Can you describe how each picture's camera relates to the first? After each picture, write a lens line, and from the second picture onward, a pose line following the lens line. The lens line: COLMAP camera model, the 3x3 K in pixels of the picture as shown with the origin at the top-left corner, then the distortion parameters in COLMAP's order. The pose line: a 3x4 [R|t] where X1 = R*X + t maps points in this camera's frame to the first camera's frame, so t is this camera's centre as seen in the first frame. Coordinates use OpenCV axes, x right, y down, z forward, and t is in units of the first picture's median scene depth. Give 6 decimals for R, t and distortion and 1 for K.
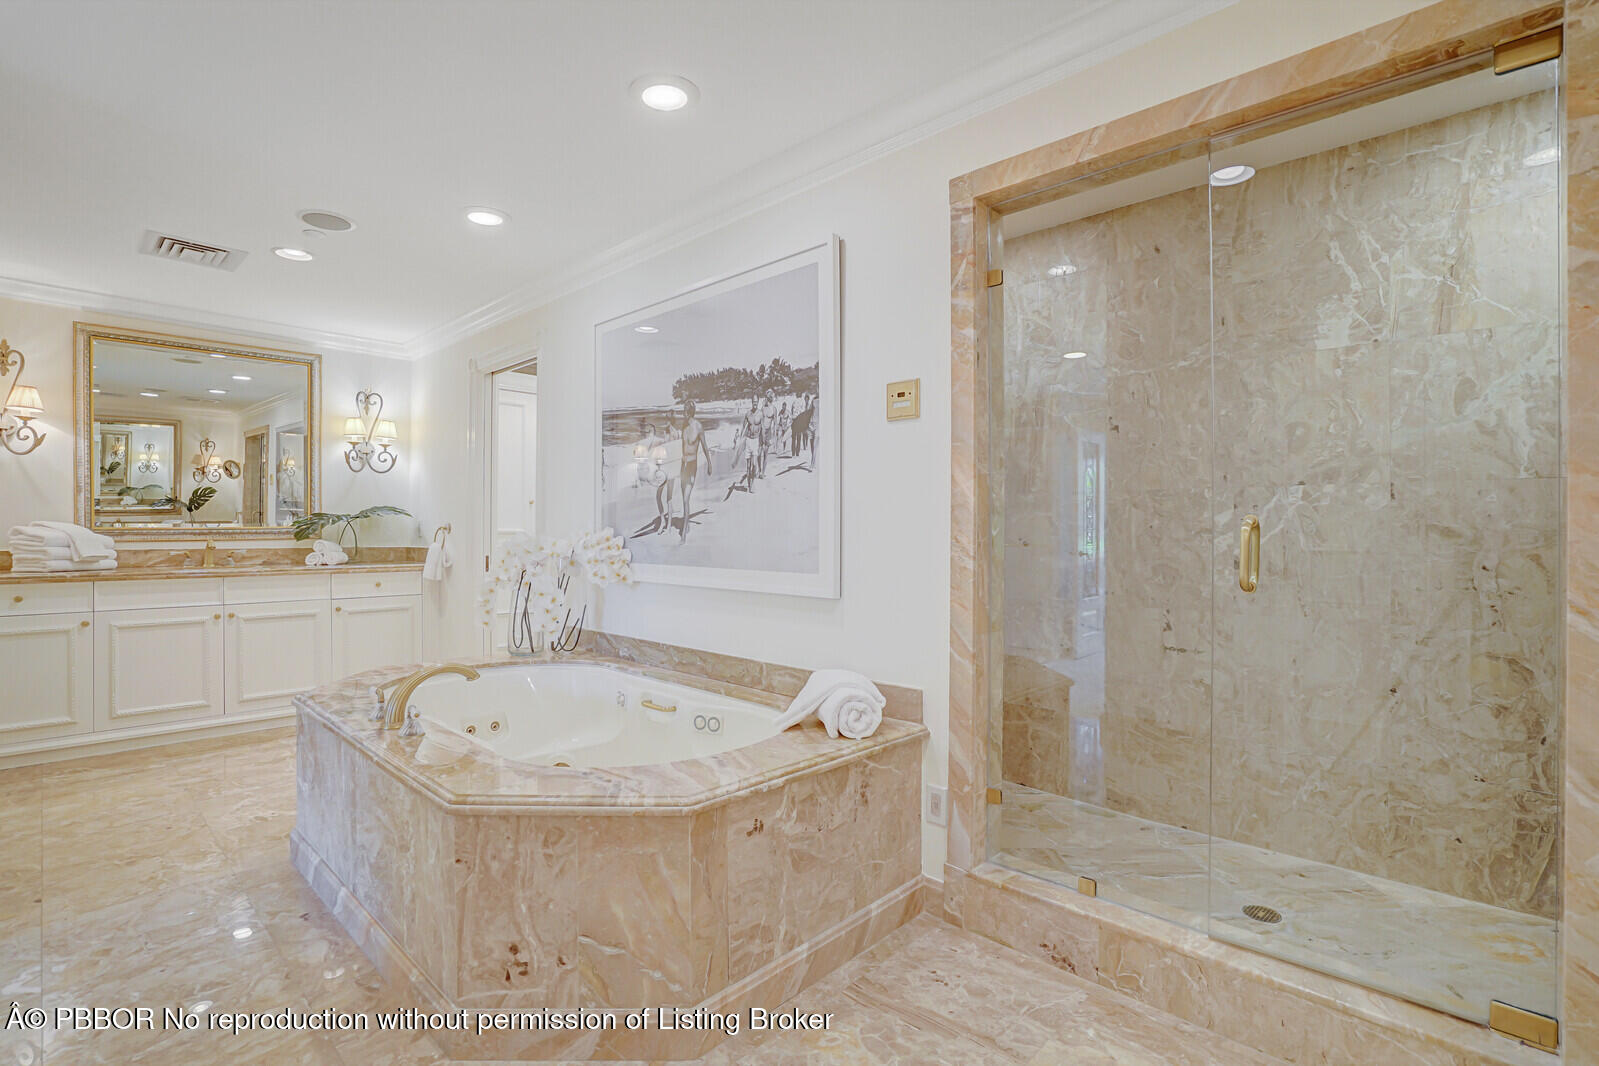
lens RADIAL K [[763.8, 0, 791.7], [0, 763.8, 522.4], [0, 0, 1]] dist [-0.057095, 0.019451]
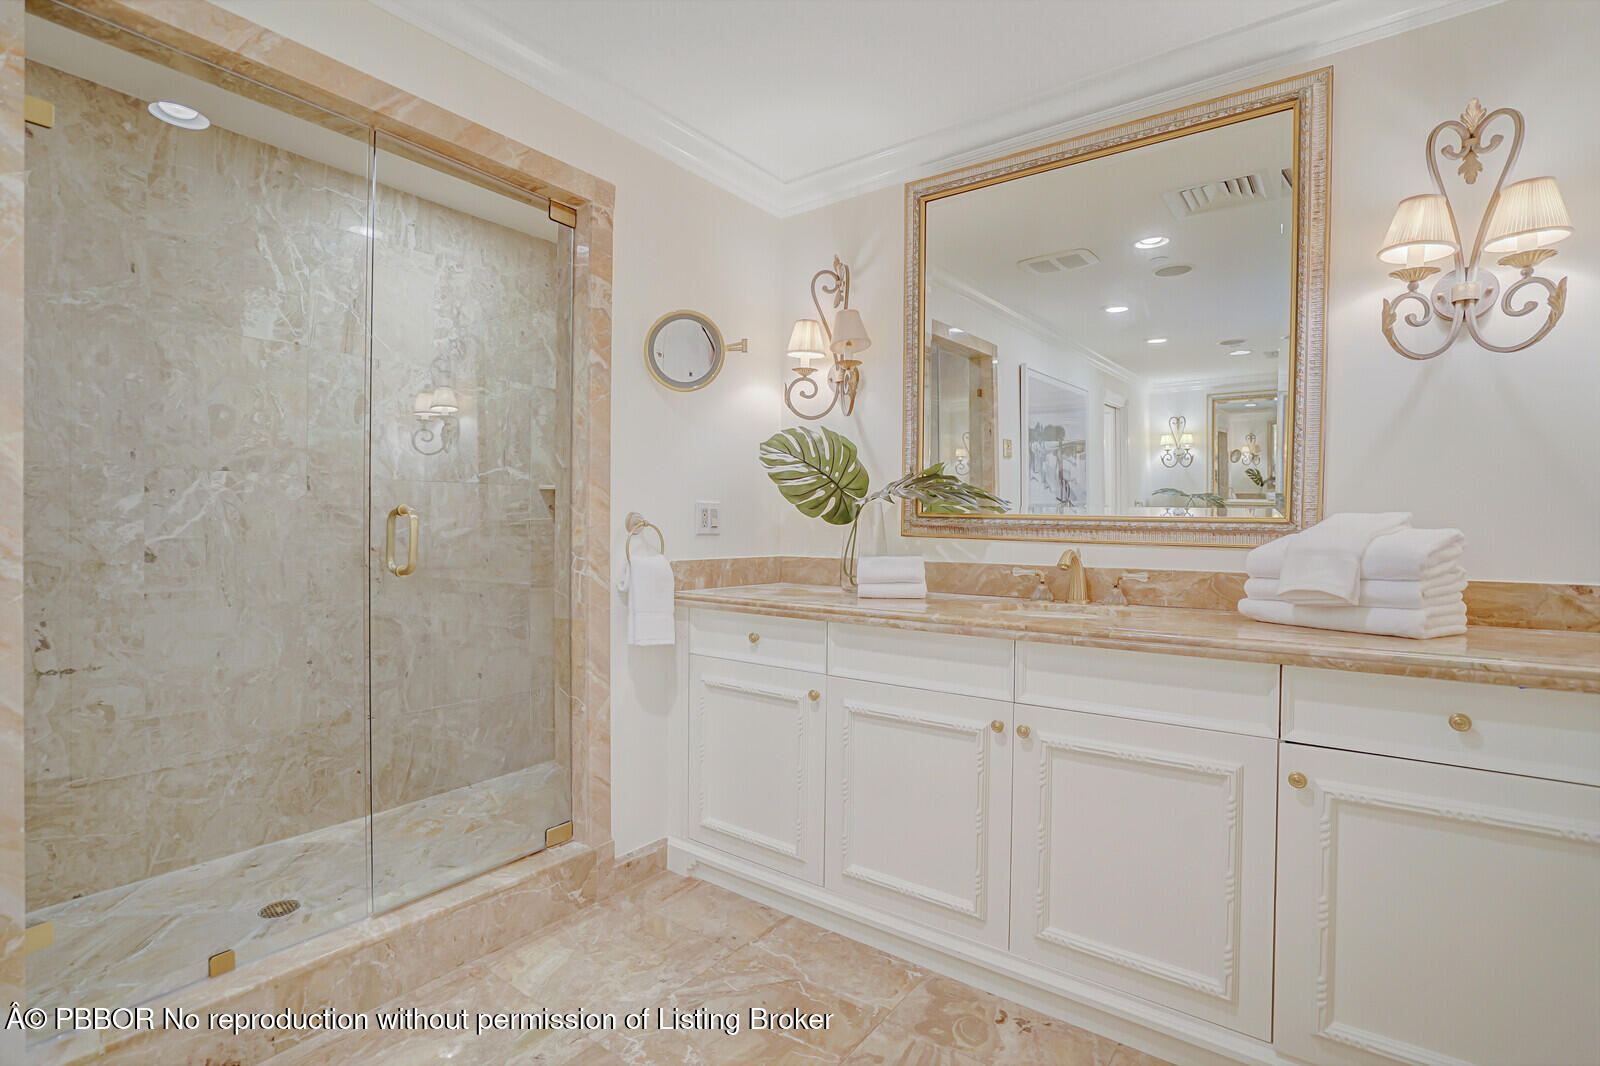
lens RADIAL K [[764.3, 0, 792.2], [0, 764.3, 522.4], [0, 0, 1]] dist [-0.057095, 0.019451]
pose [[-0.145819, -0.000745, 0.989311, -0.370611], [-0.017536, 0.999845, -0.001832, 0.005382], [-0.989156, -0.017616, -0.145810, 0.410779]]
